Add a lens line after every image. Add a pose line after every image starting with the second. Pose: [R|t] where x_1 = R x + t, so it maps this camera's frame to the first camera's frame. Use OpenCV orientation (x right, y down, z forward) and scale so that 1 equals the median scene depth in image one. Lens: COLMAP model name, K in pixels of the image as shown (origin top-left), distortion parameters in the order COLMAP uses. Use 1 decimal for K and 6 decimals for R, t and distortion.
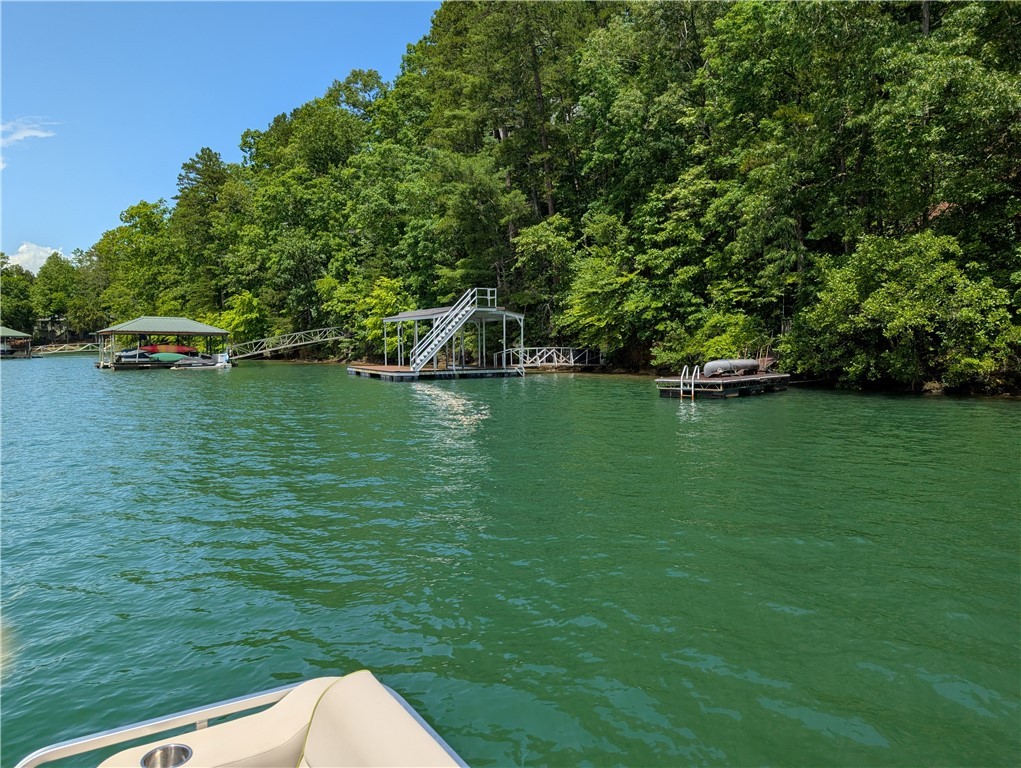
lens RADIAL K [[743.3, 0, 505.2], [0, 743.3, 387.3], [0, 0, 1]] dist [0.028499, -0.004195]
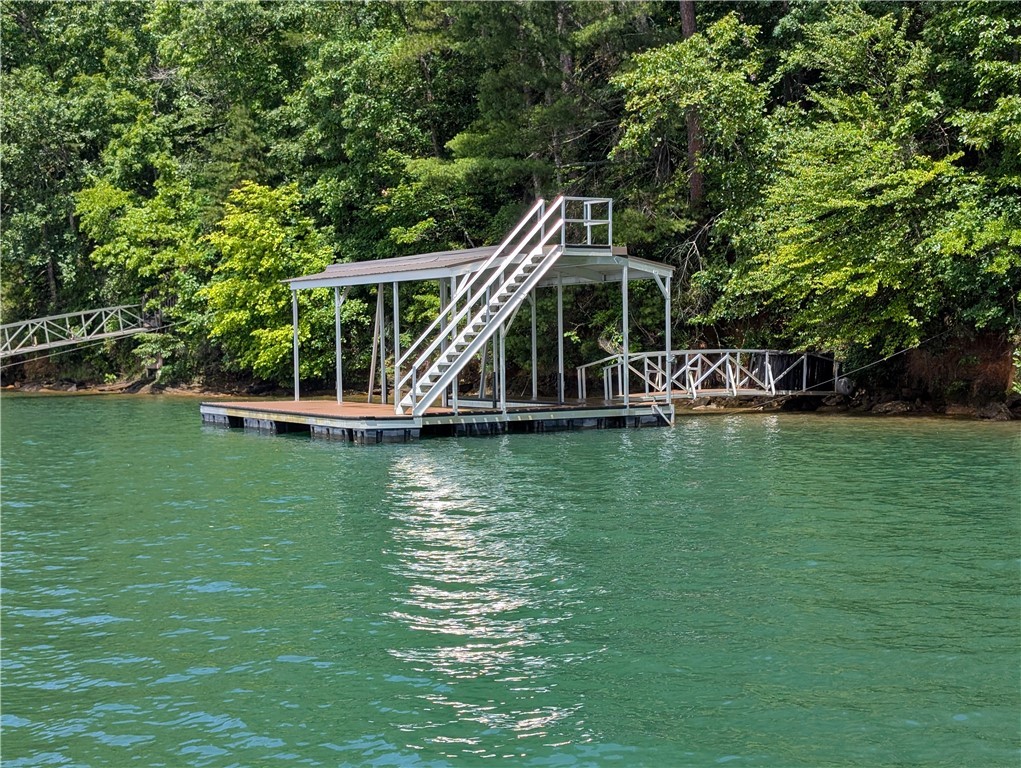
lens RADIAL K [[1637.0, 0, 513.7], [0, 1637.0, 383.3], [0, 0, 1]] dist [0.028116, 0.000000]
pose [[0.998649, -0.010825, 0.050828, -0.085556], [0.012524, 0.999369, -0.033239, -0.007783], [-0.050436, 0.033831, 0.998154, 0.127384]]
